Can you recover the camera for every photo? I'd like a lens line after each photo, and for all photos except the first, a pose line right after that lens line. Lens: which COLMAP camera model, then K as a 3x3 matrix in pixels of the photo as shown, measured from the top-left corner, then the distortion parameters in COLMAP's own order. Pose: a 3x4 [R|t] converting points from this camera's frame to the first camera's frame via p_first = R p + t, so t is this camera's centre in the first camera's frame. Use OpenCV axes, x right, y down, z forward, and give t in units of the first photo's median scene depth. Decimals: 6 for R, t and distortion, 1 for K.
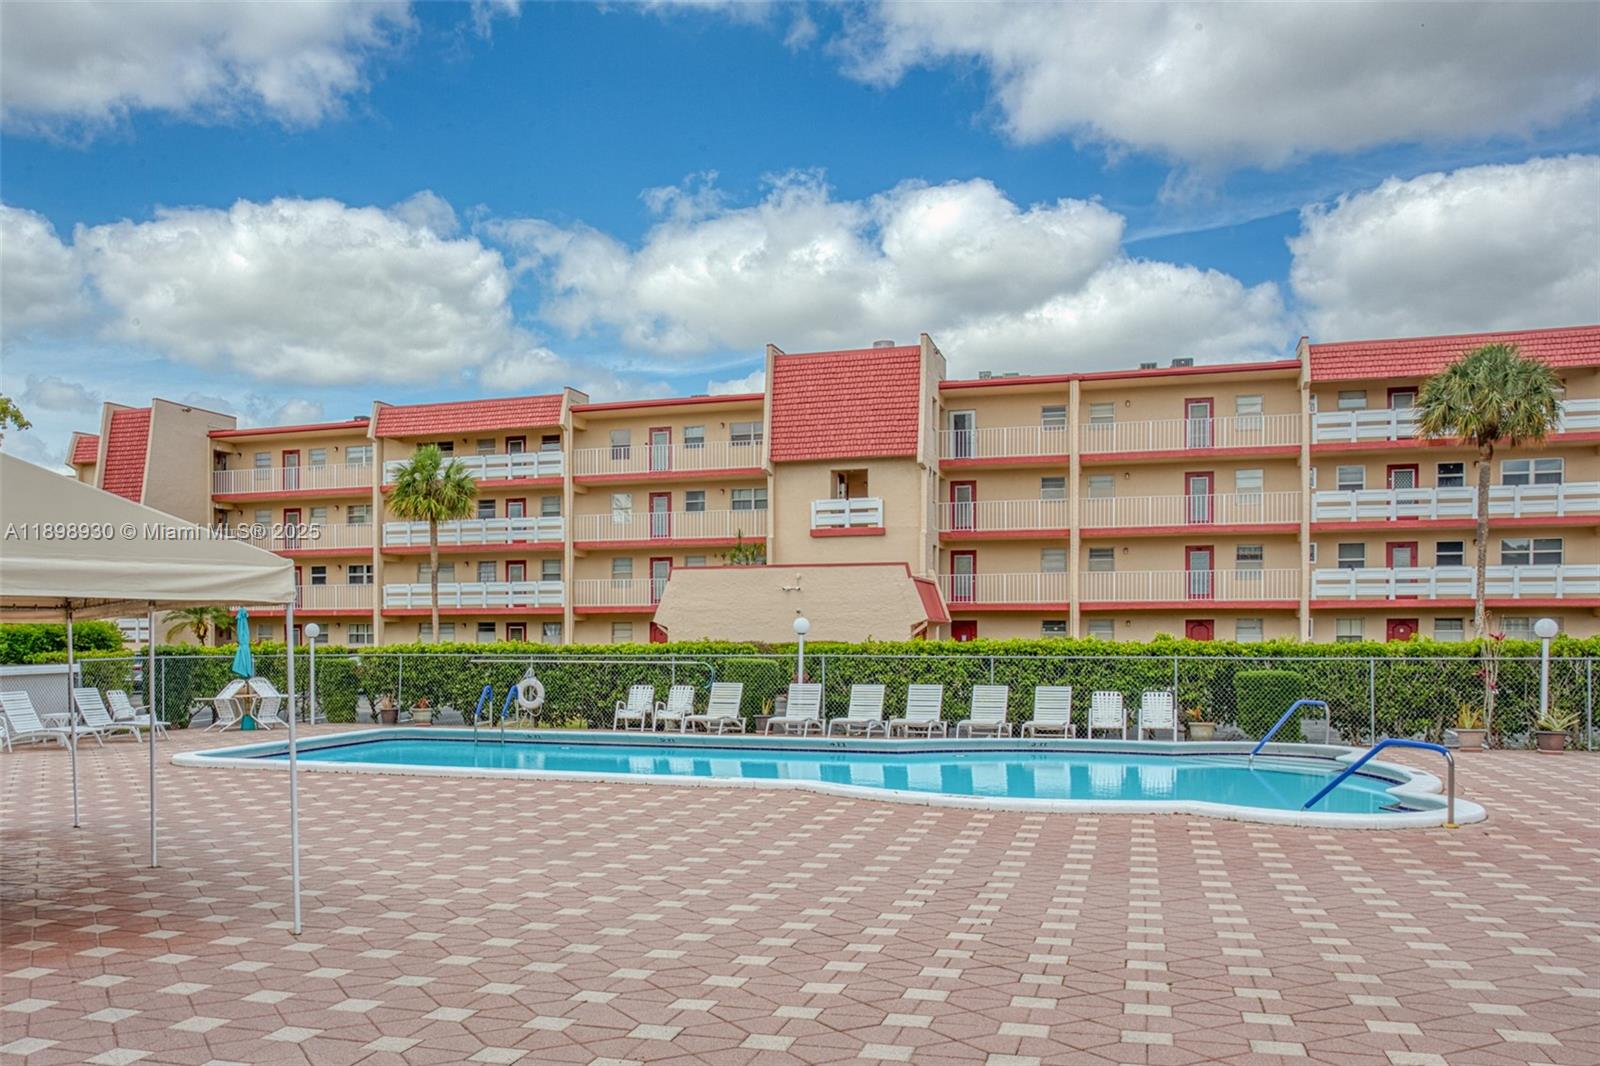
lens RADIAL K [[968.6, 0, 800.0], [0, 968.6, 533.0], [0, 0, 1]] dist [0.001360, -0.000286]
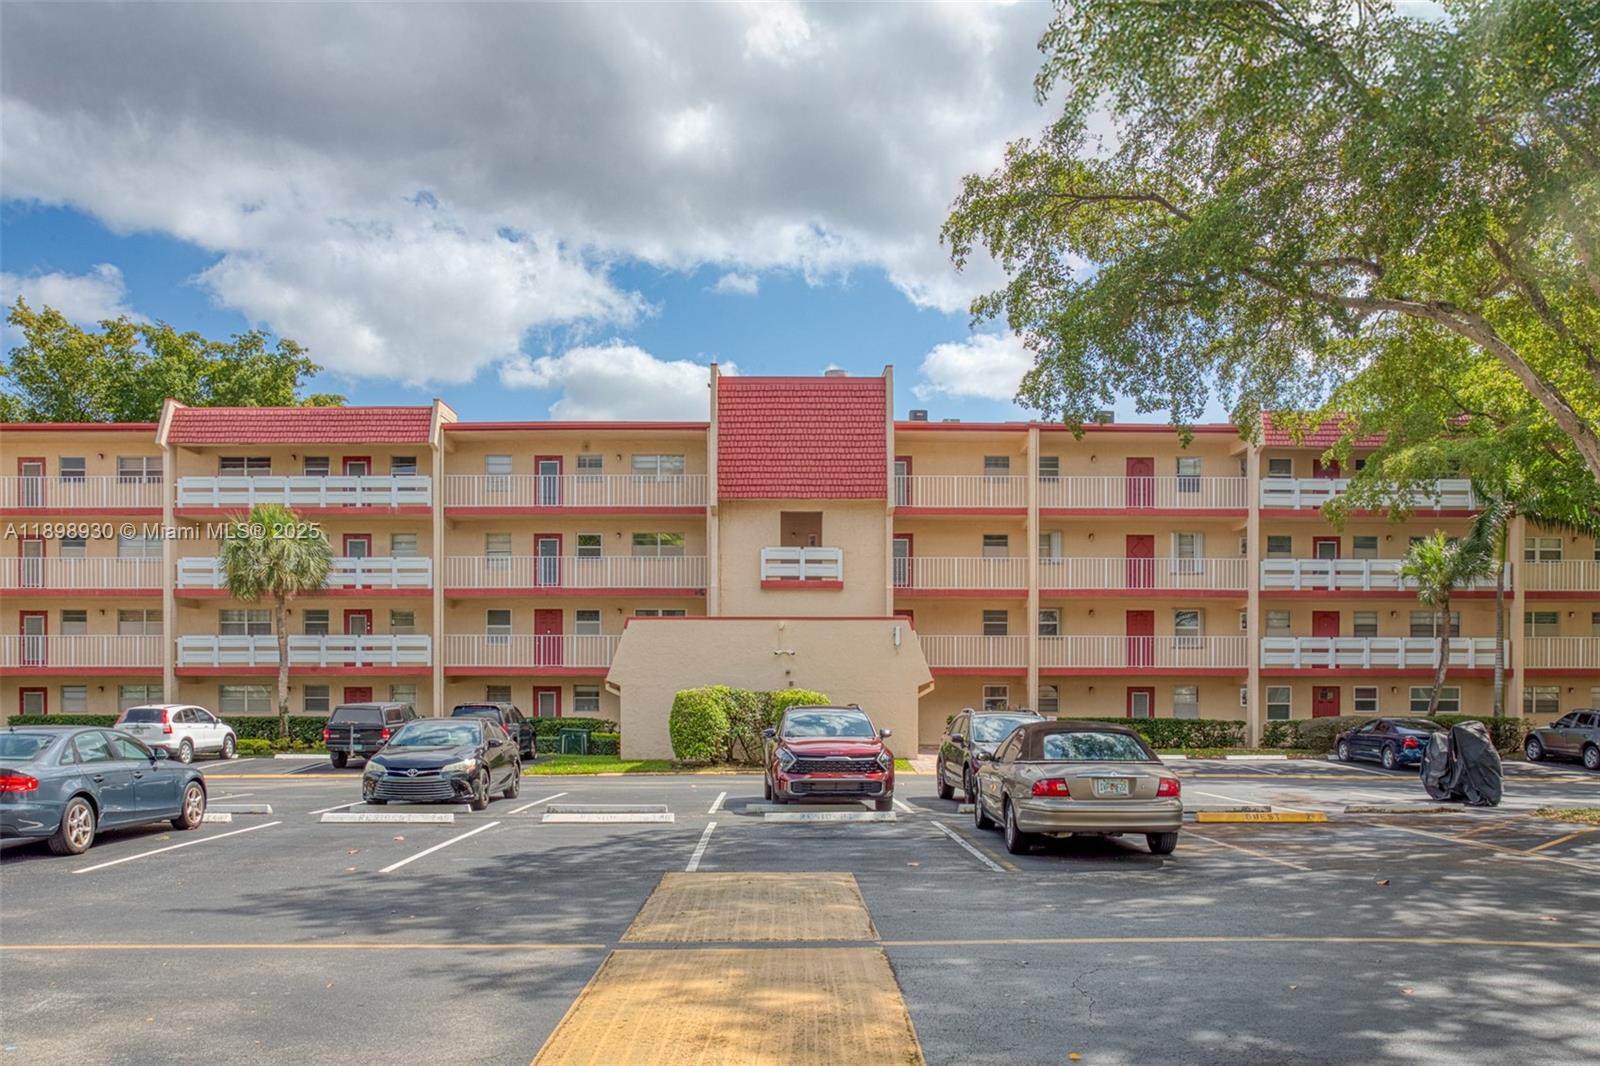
lens RADIAL K [[1087.9, 0, 800.0], [0, 1087.9, 533.0], [0, 0, 1]] dist [0.035620, 0.000597]
pose [[0.964663, 0.042220, 0.260081, -0.206753], [-0.029330, 0.998150, -0.053249, 0.004602], [-0.261848, 0.043739, 0.964118, 0.031093]]
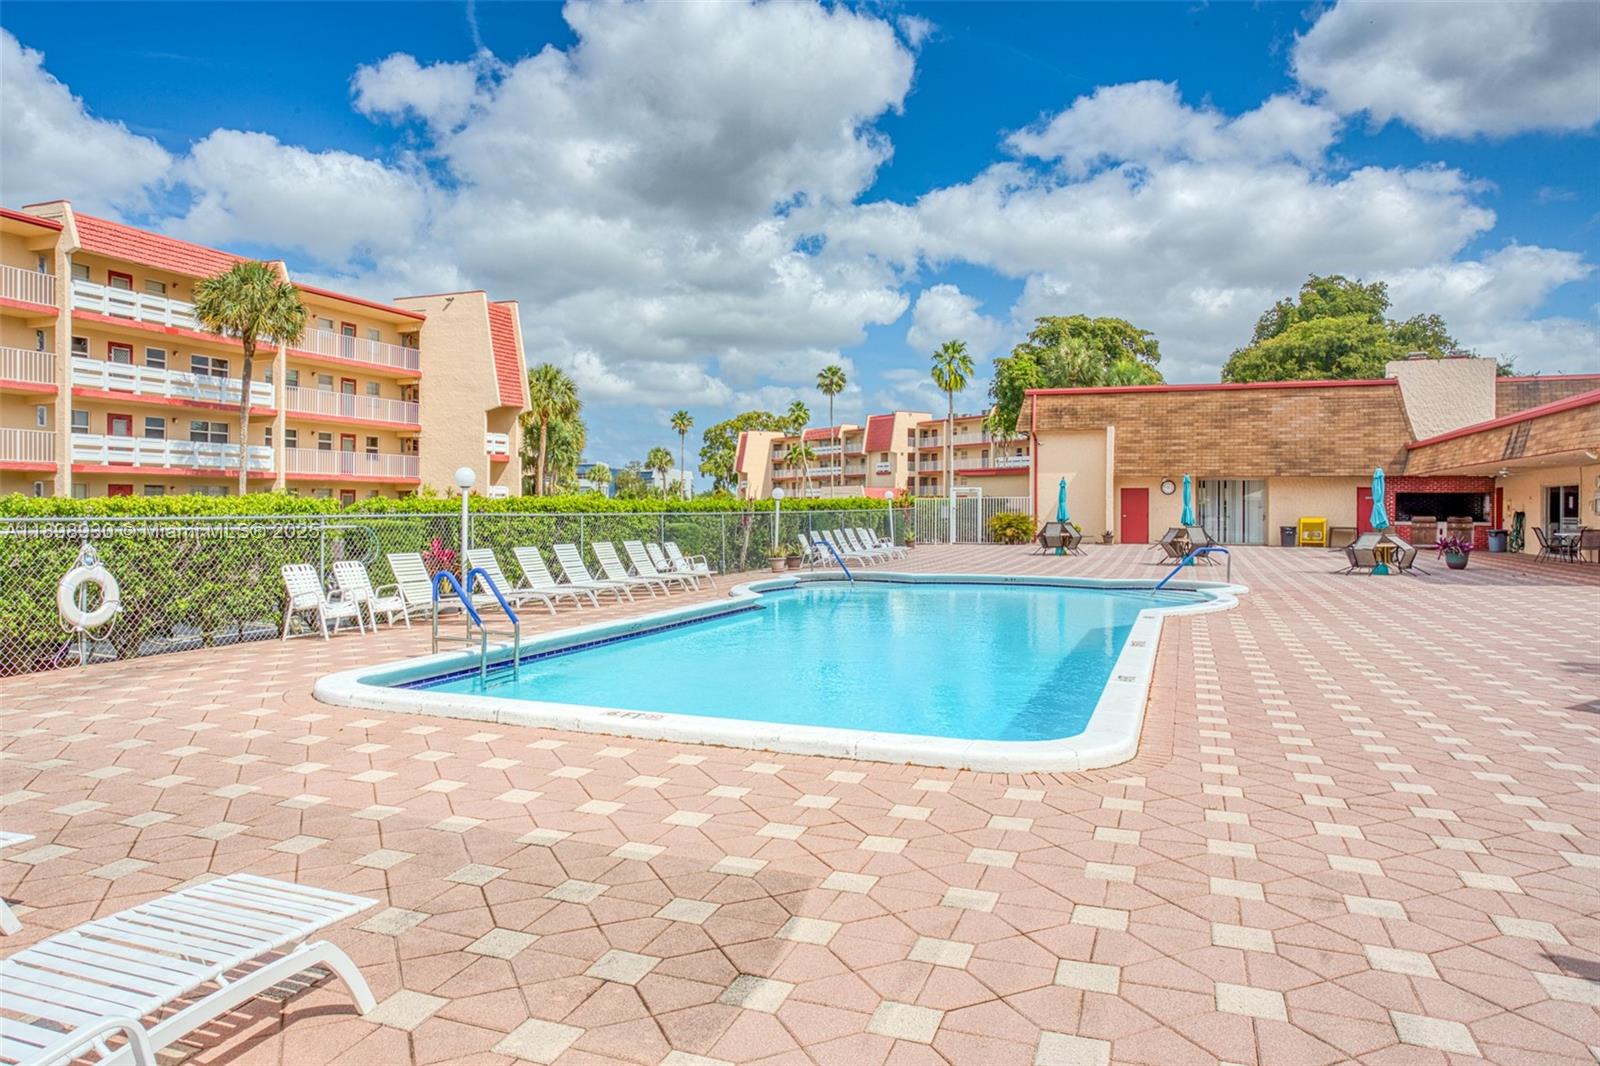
lens RADIAL K [[968.6, 0, 800.0], [0, 968.6, 533.0], [0, 0, 1]] dist [0.001360, -0.000286]
pose [[0.144467, -0.024876, 0.989197, -3.148635], [-0.114677, 0.992527, 0.041708, 0.082878], [-0.982842, -0.119463, 0.140535, 0.704926]]
